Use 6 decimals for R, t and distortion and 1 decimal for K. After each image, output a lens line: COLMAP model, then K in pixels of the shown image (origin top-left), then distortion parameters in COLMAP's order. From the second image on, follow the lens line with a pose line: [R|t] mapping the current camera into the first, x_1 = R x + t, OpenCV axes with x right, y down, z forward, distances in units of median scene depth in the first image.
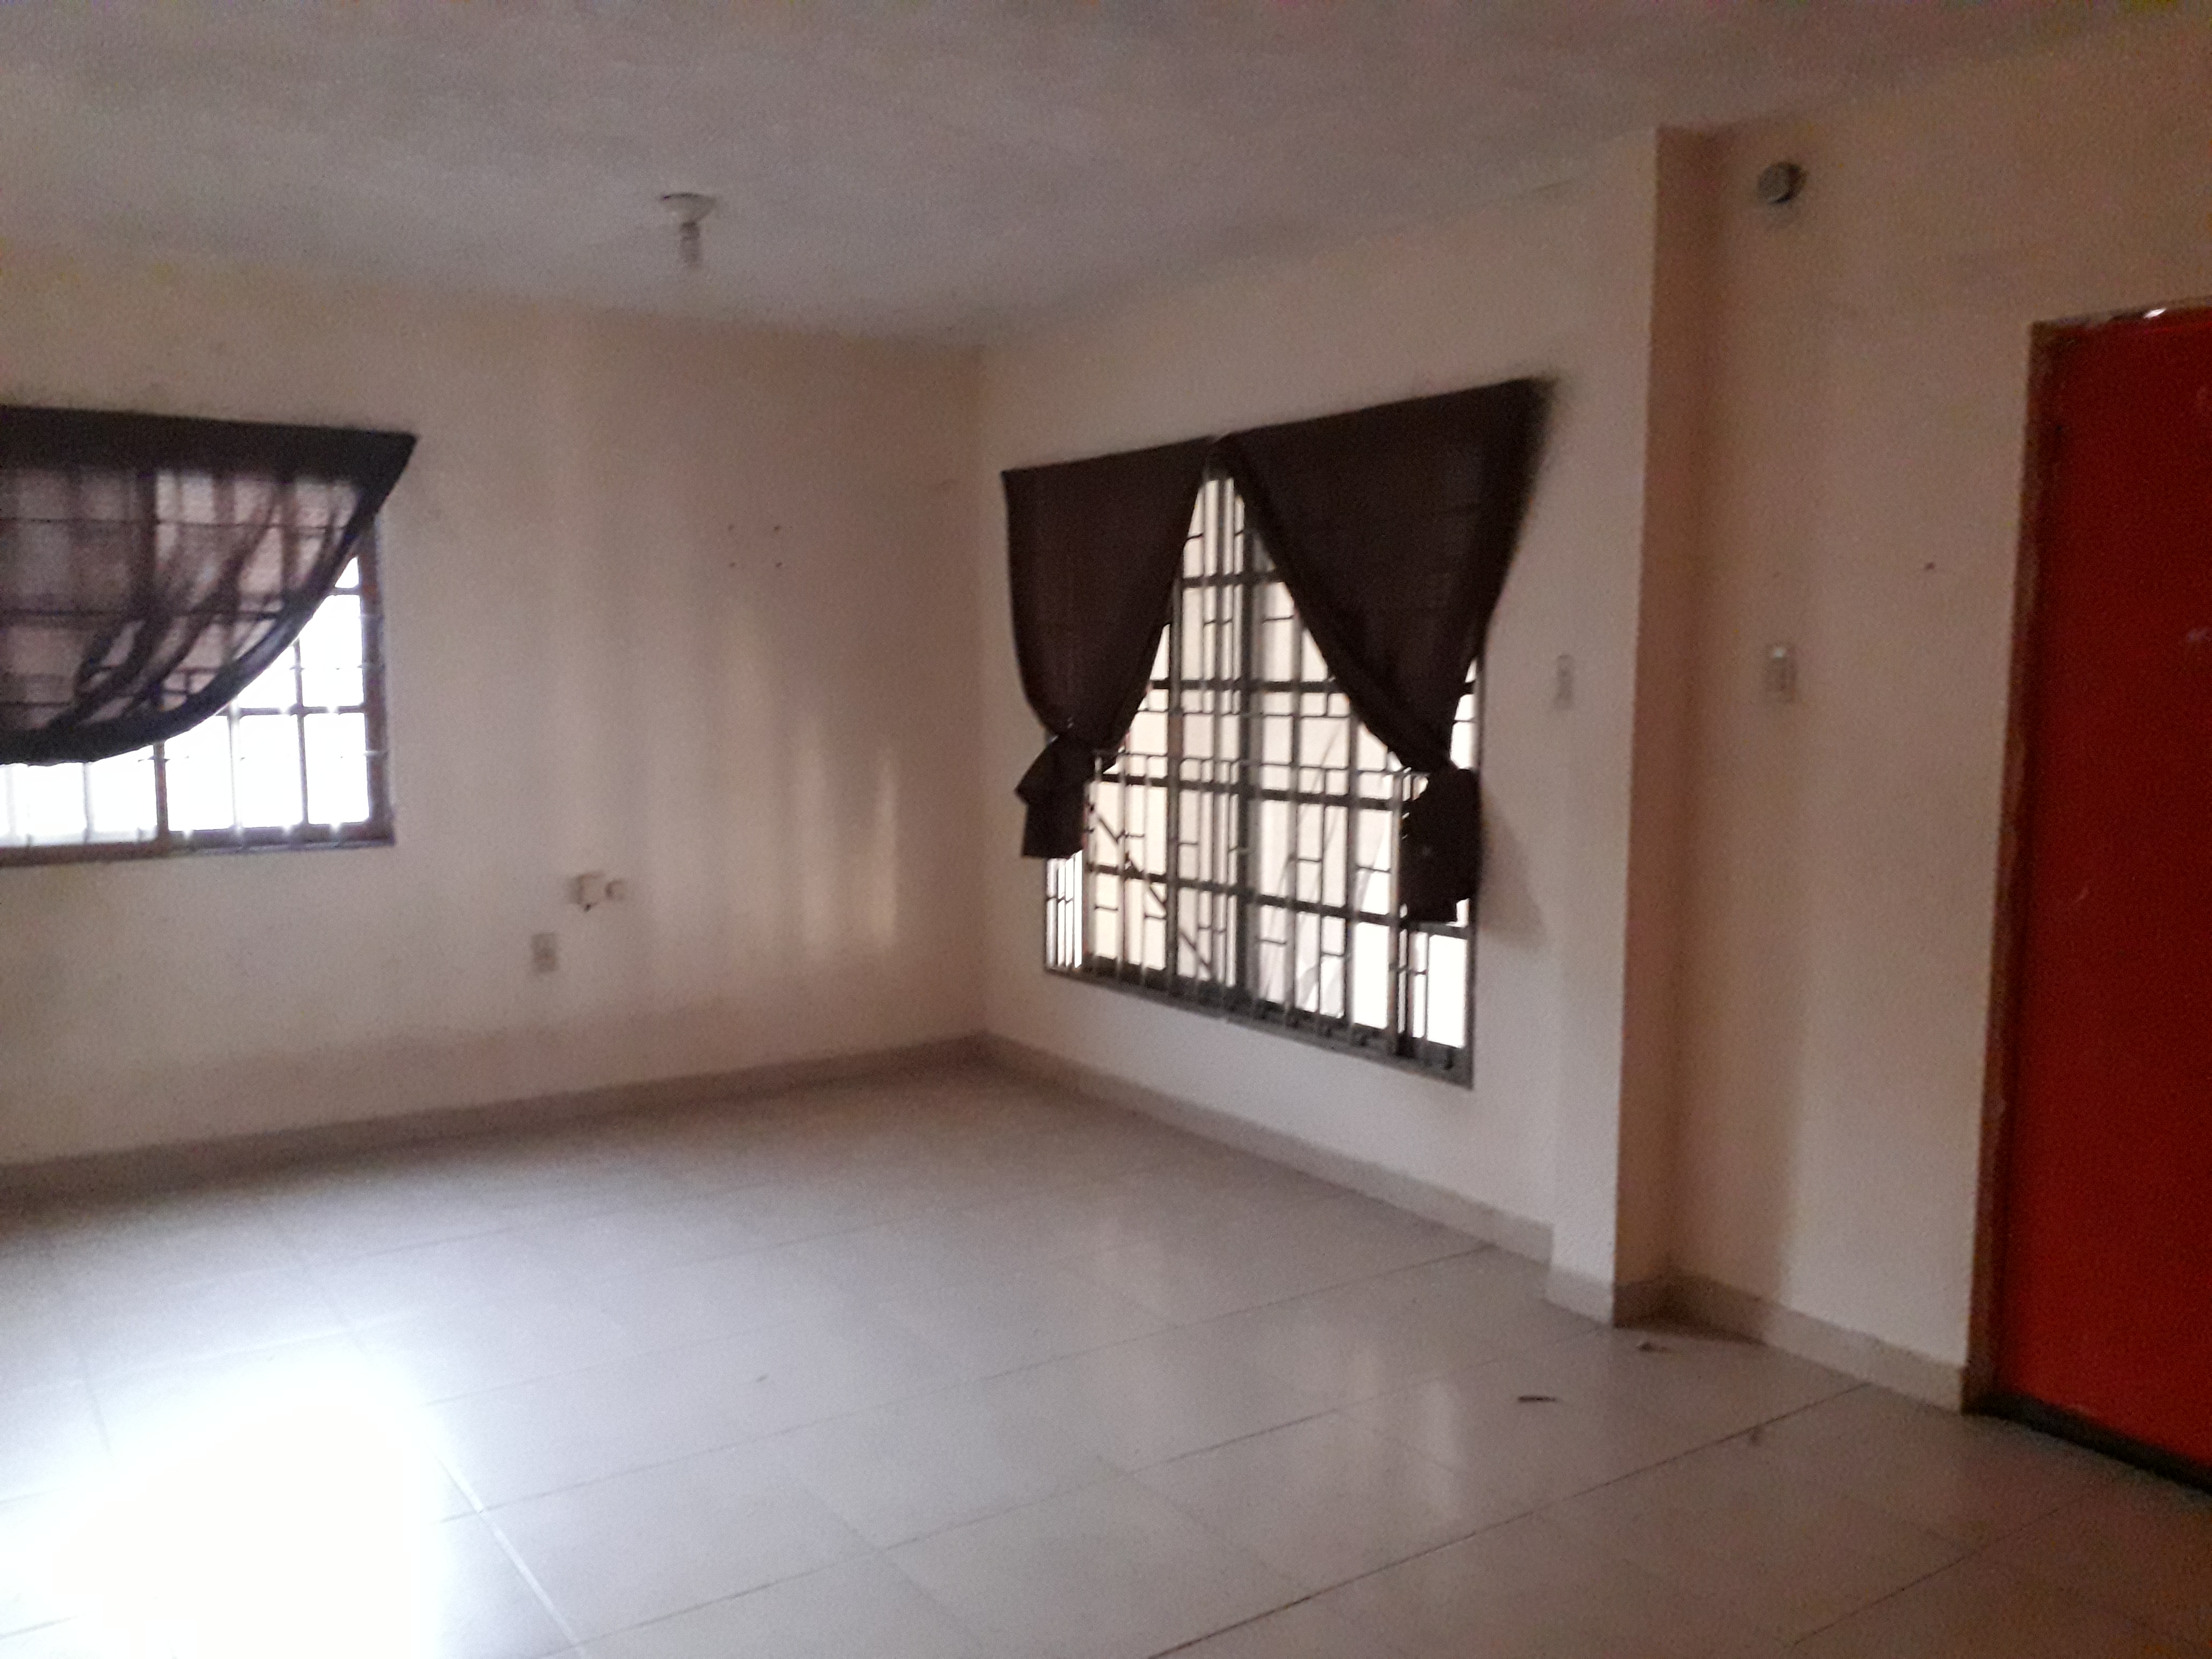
lens RADIAL K [[1737.0, 0, 1090.6], [0, 1737.0, 835.0], [0, 0, 1]] dist [-0.002849, 0.000692]
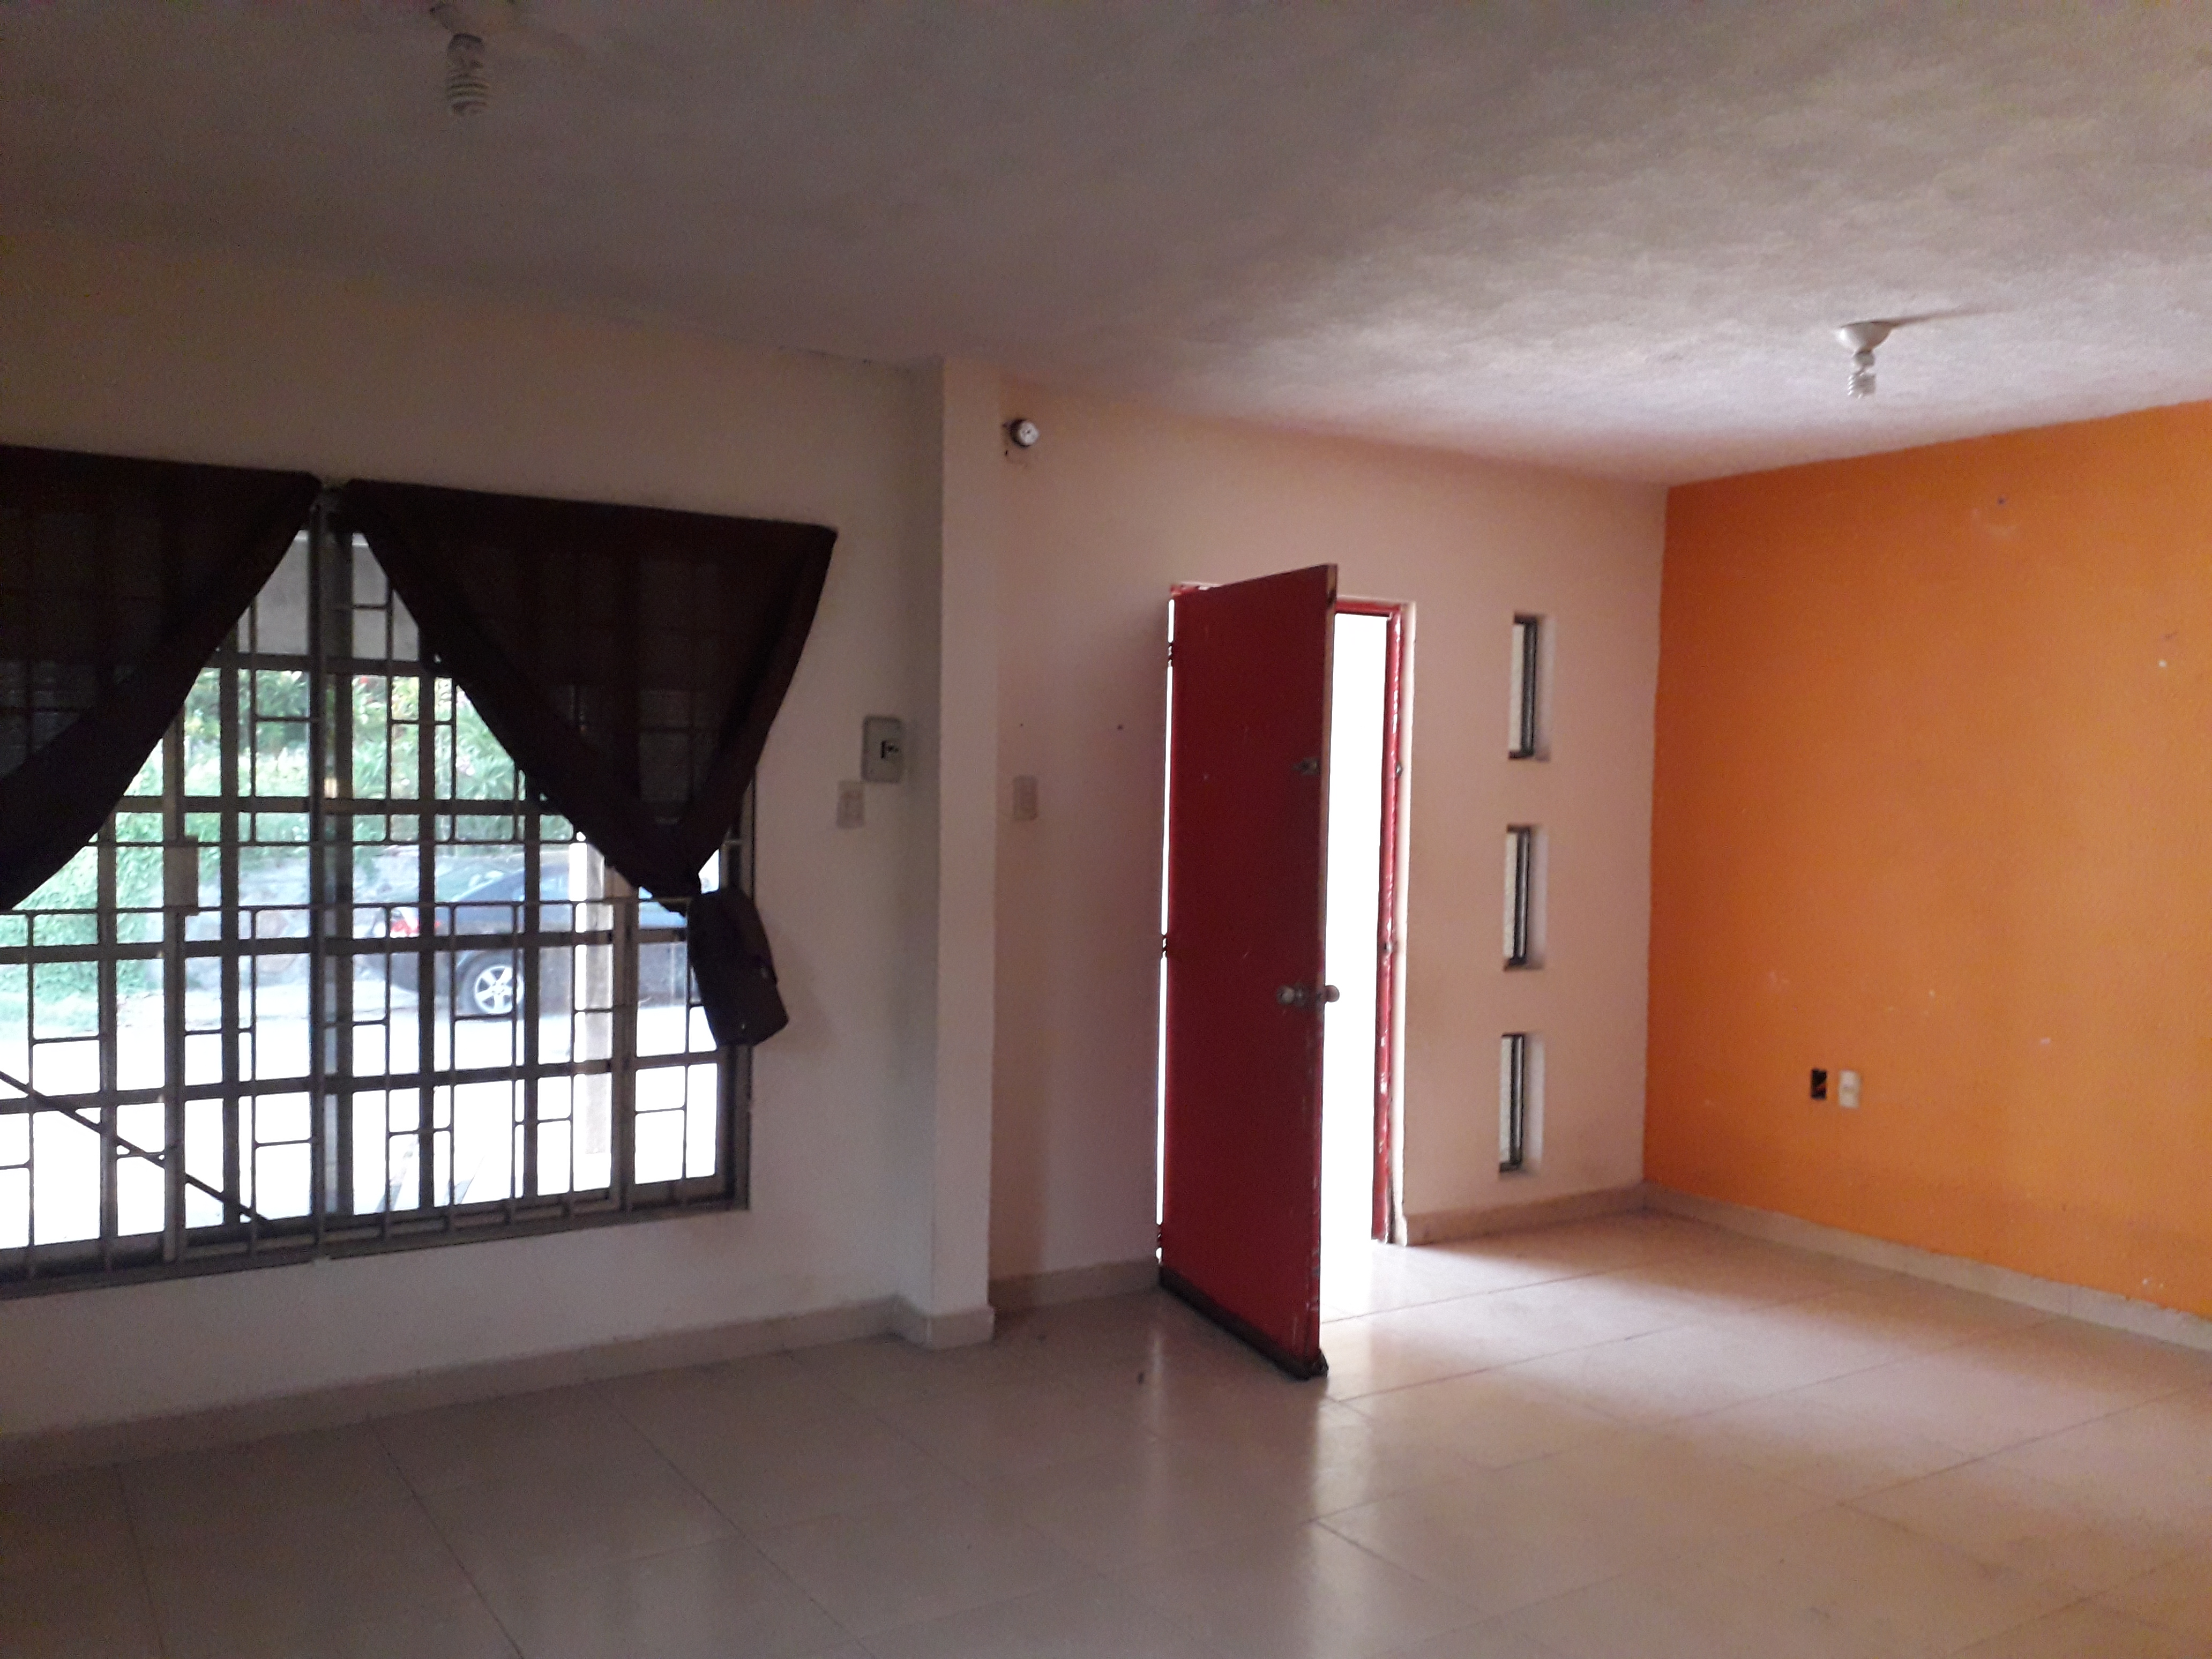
lens RADIAL K [[1737.0, 0, 1090.6], [0, 1737.0, 835.0], [0, 0, 1]] dist [-0.002849, 0.000692]
pose [[0.019304, -0.037125, 0.999124, -0.674943], [0.073953, 0.996626, 0.035603, -0.078206], [-0.997075, 0.073201, 0.021985, 0.679354]]
